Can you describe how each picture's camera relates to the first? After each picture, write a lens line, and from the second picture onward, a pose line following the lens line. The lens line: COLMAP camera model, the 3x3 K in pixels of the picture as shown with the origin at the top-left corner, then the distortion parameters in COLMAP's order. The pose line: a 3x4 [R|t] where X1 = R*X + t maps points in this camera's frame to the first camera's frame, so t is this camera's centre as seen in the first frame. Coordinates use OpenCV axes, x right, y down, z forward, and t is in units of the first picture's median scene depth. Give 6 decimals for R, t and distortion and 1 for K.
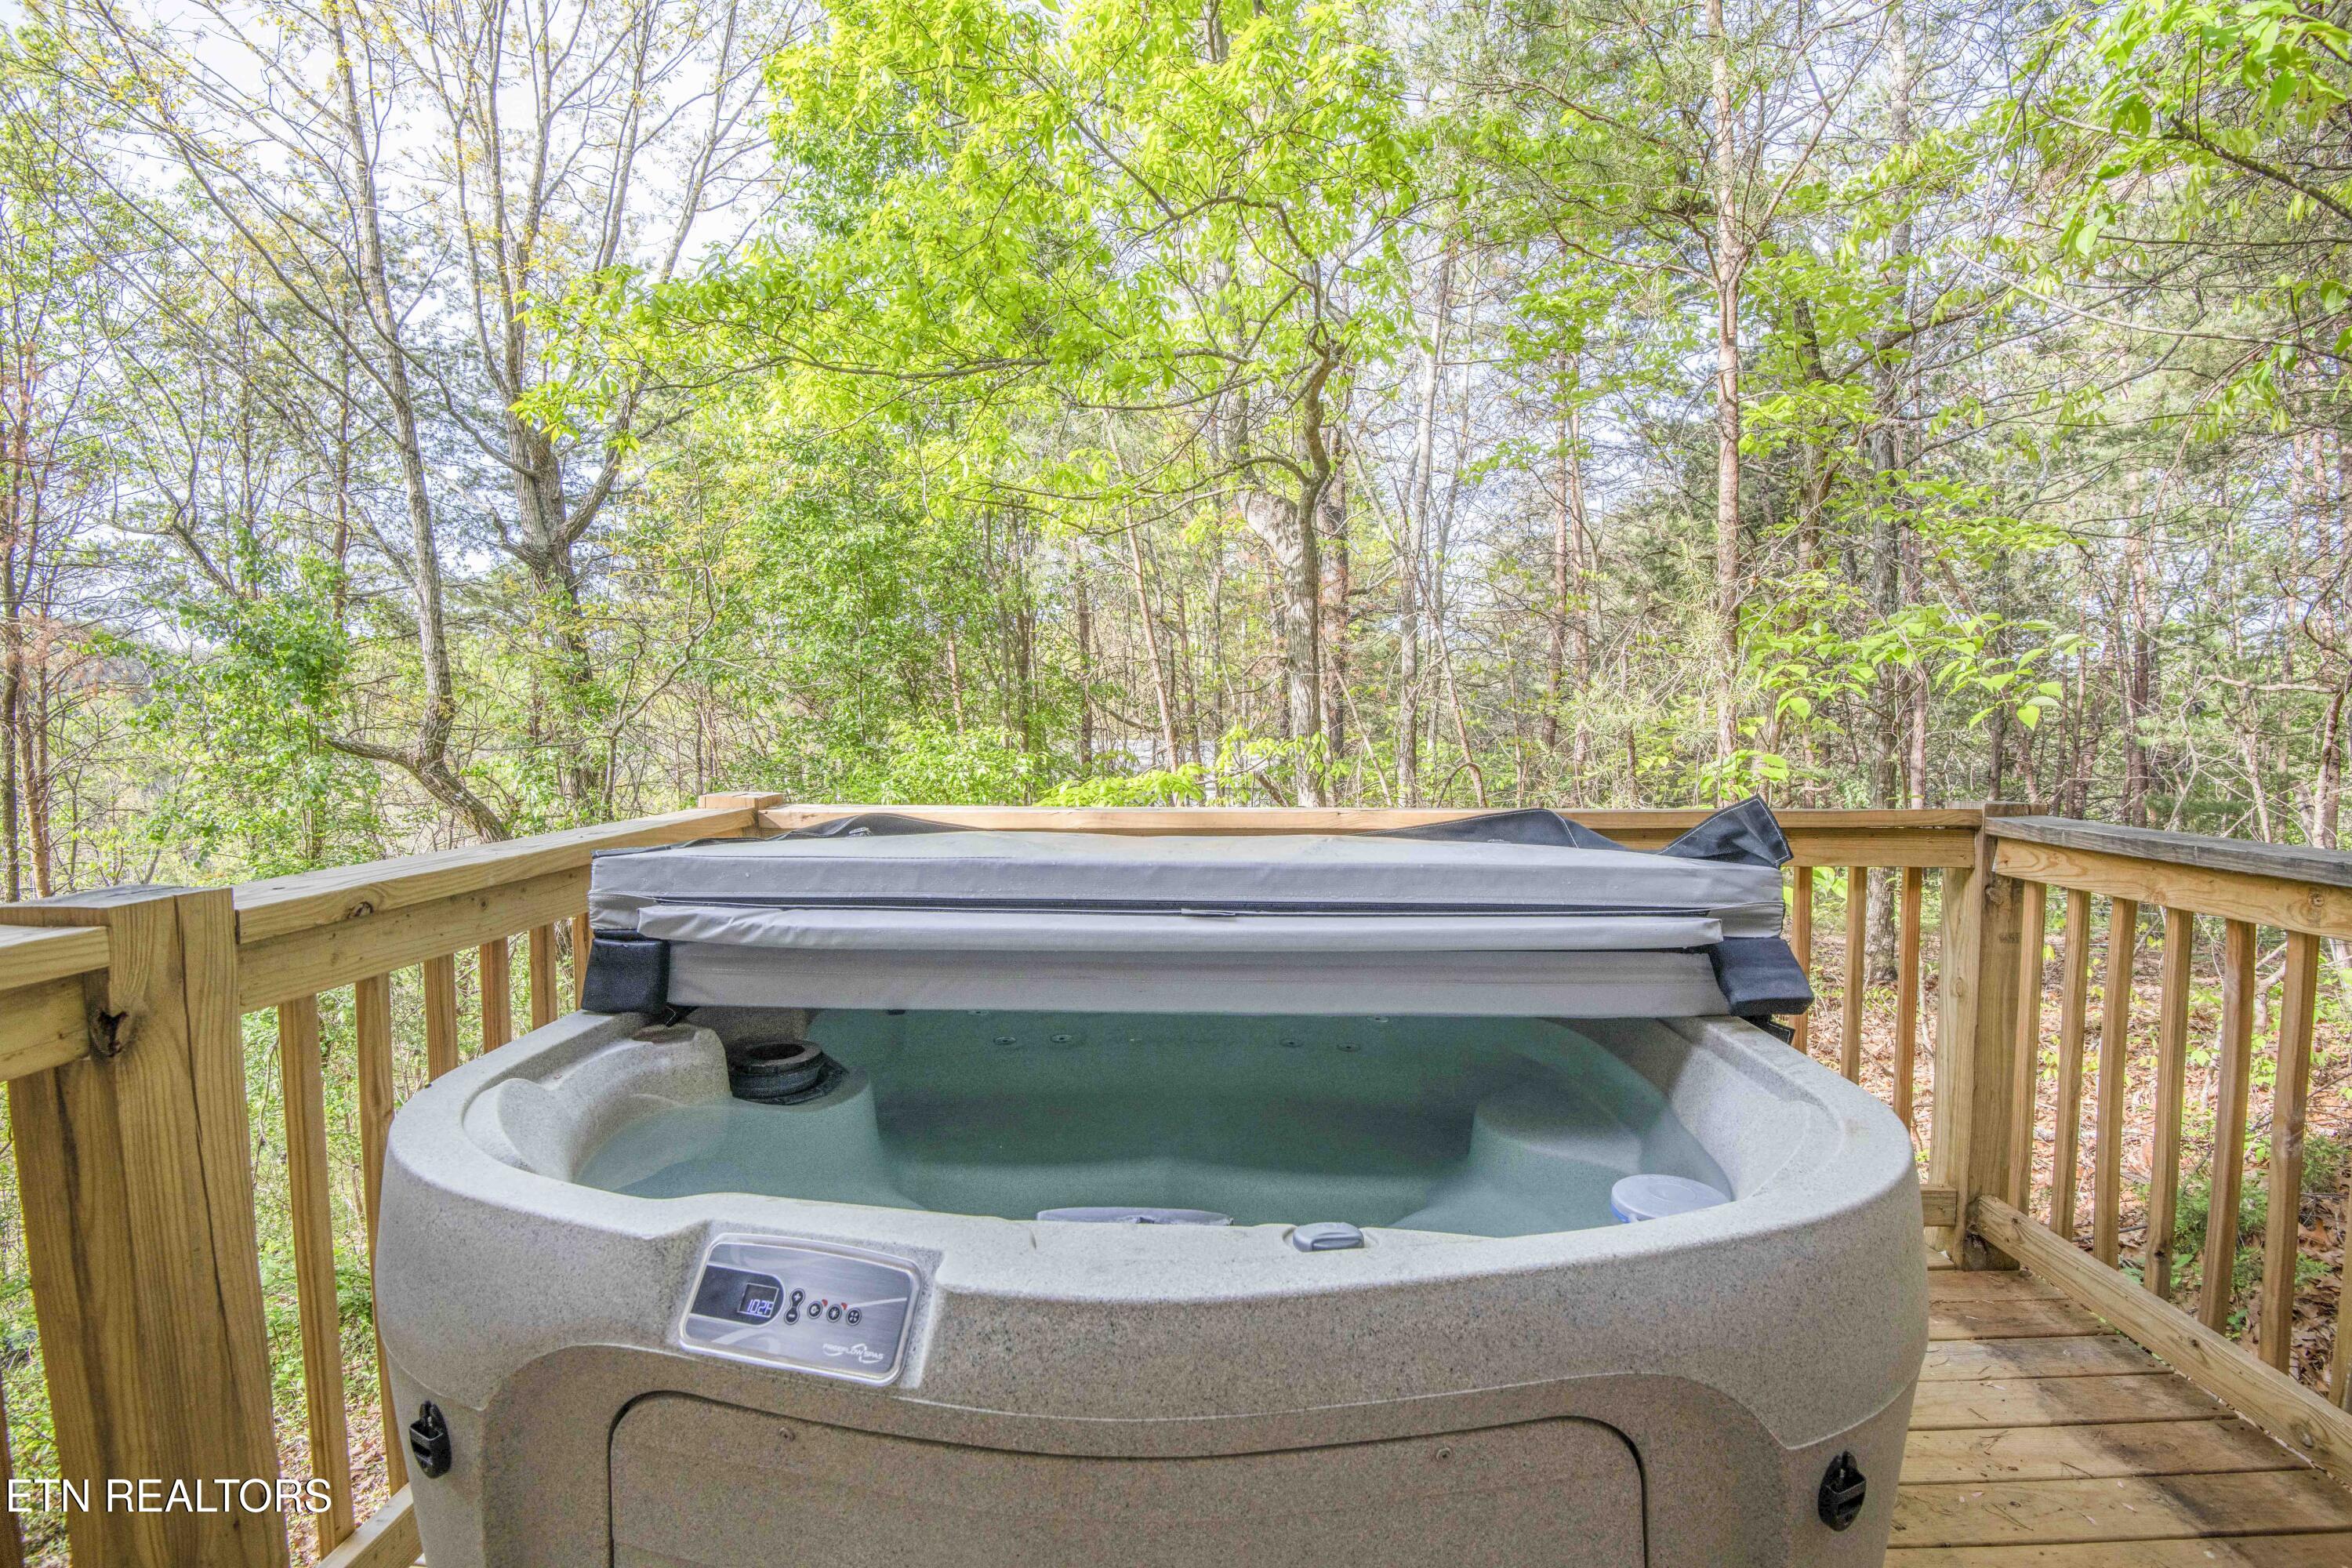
lens RADIAL K [[1079.6, 0, 1183.9], [0, 1079.6, 782.0], [0, 0, 1]] dist [-0.009384, -0.023353]
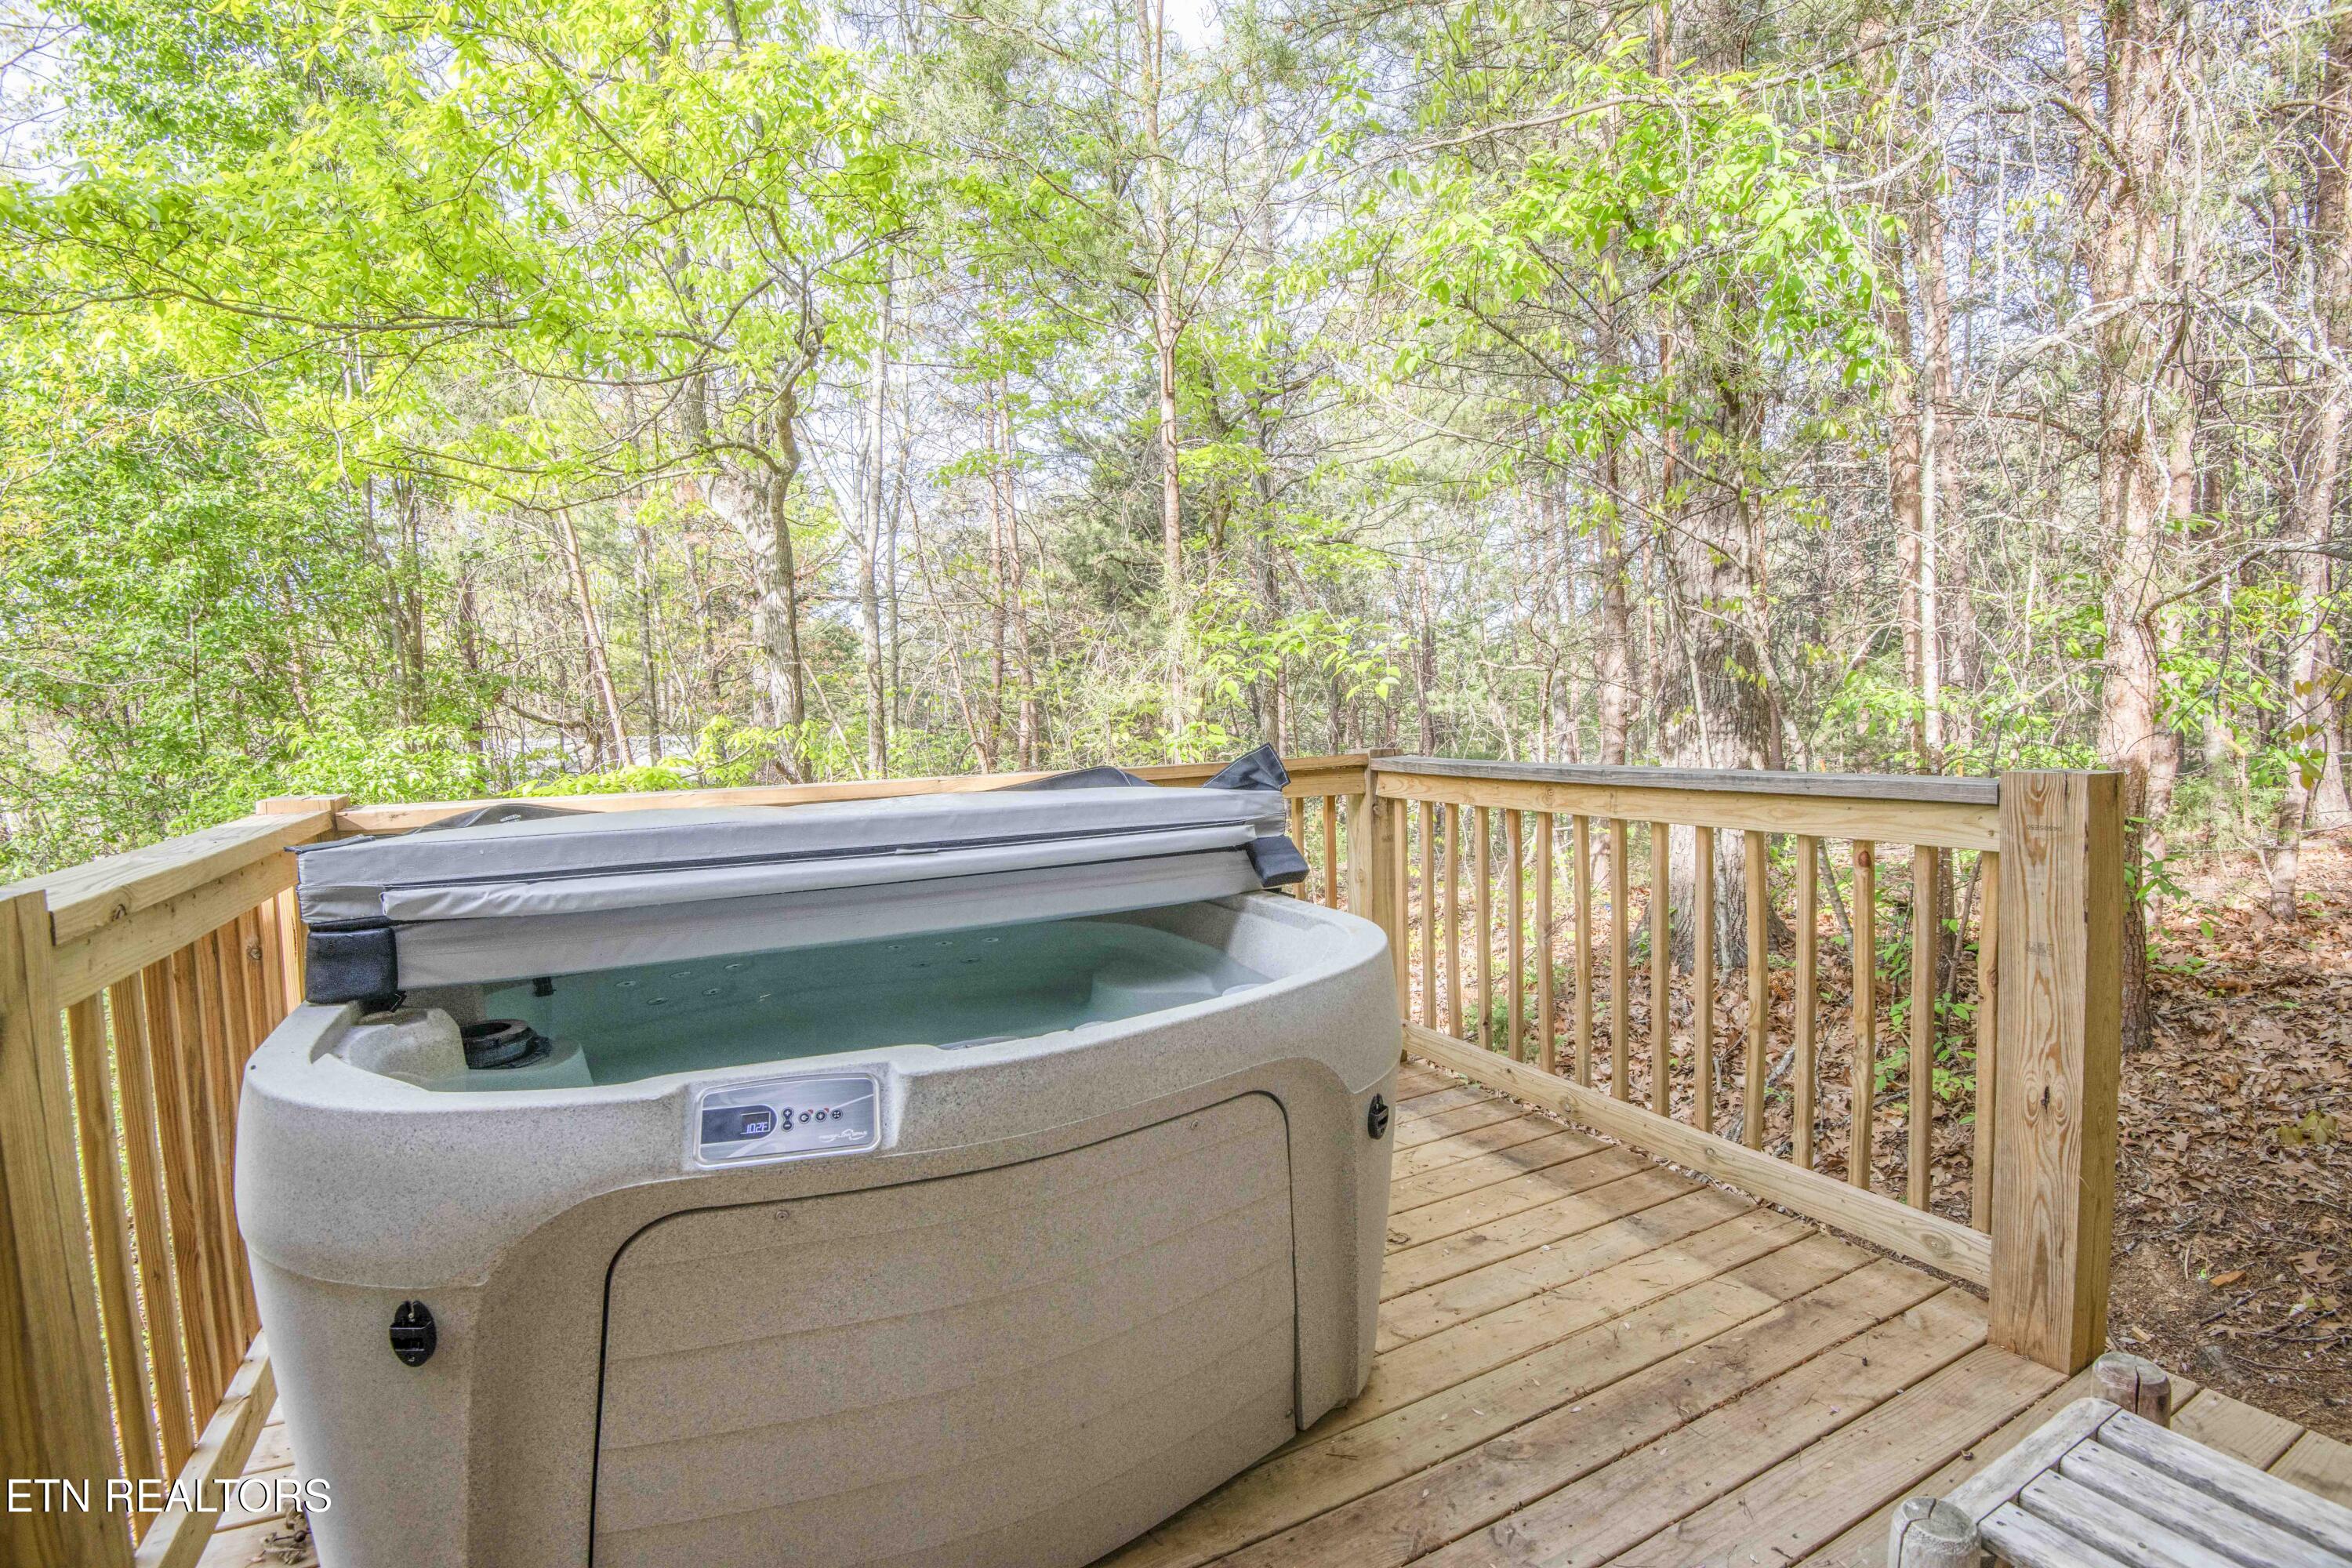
lens RADIAL K [[1084.3, 0, 1189.5], [0, 1084.3, 772.2], [0, 0, 1]] dist [-0.022066, -0.016012]
pose [[0.865351, -0.052710, 0.498387, -0.218051], [0.051577, 0.998540, 0.016054, 0.015345], [-0.498505, 0.011813, 0.866806, -0.180691]]
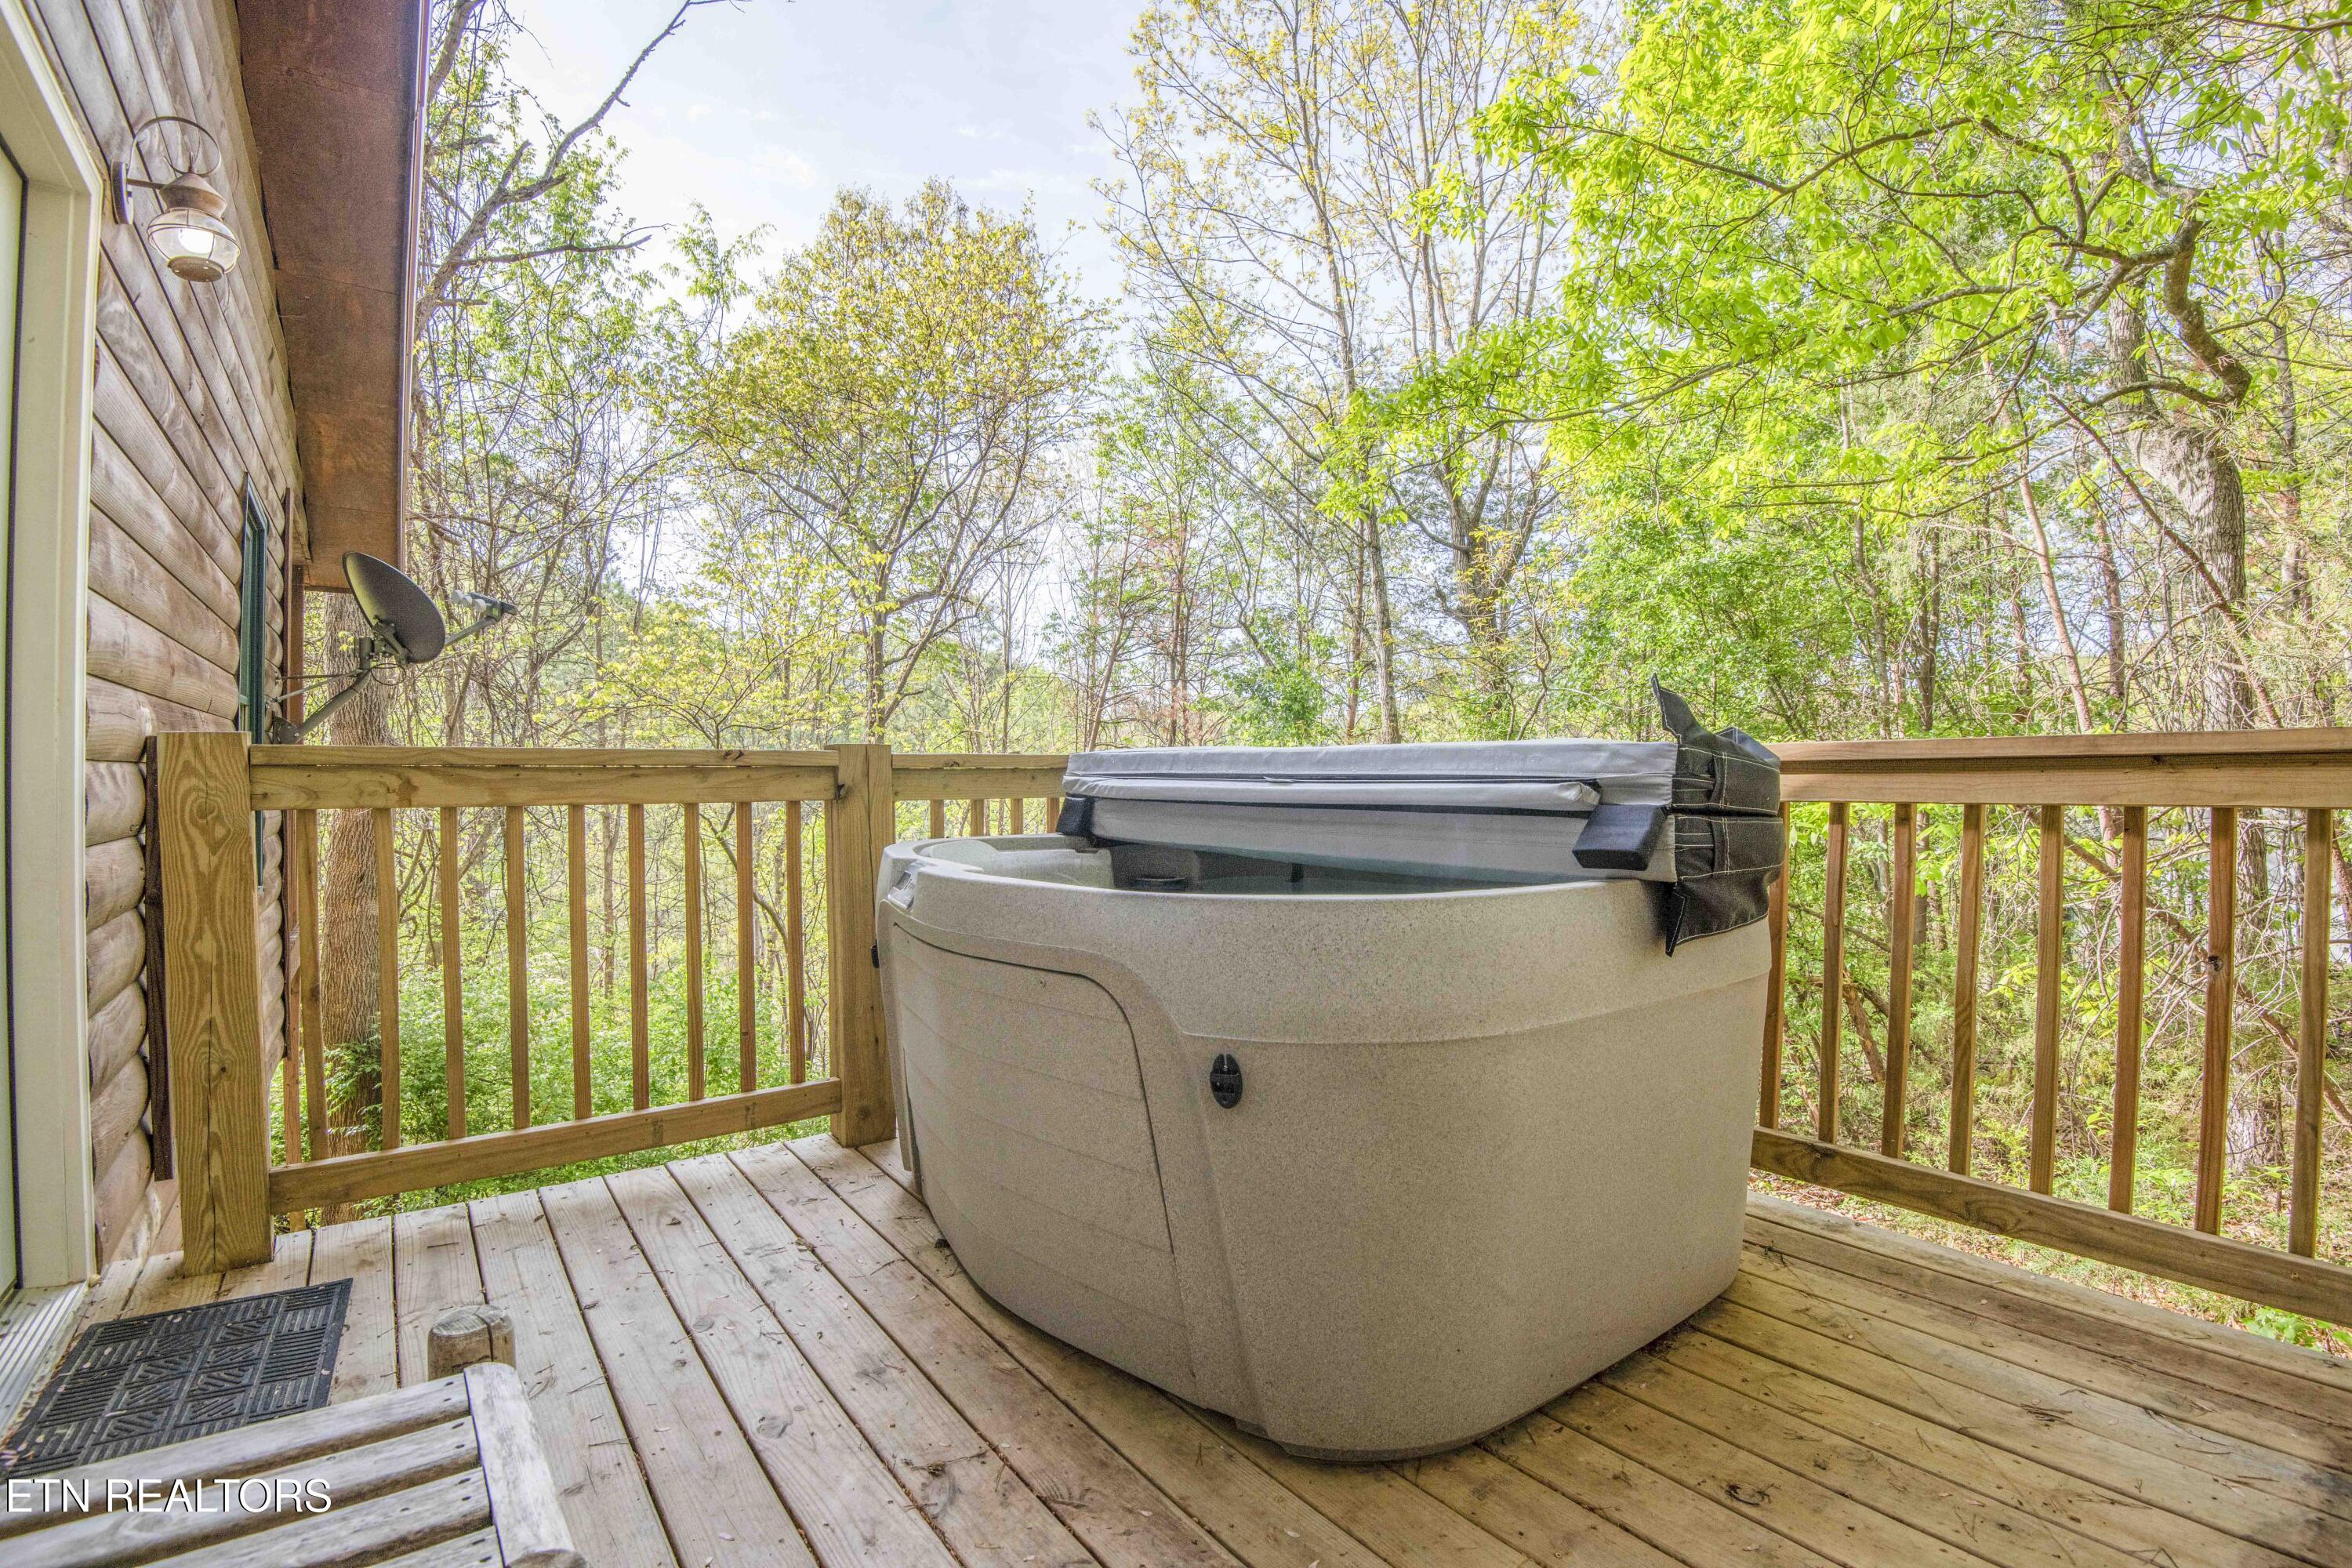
lens RADIAL K [[1079.6, 0, 1183.9], [0, 1079.6, 782.0], [0, 0, 1]] dist [-0.009384, -0.023353]
pose [[0.626842, 0.002990, -0.779141, 0.724186], [-0.039290, 0.998842, -0.027777, 0.113922], [0.778155, 0.048024, 0.626234, -0.020557]]
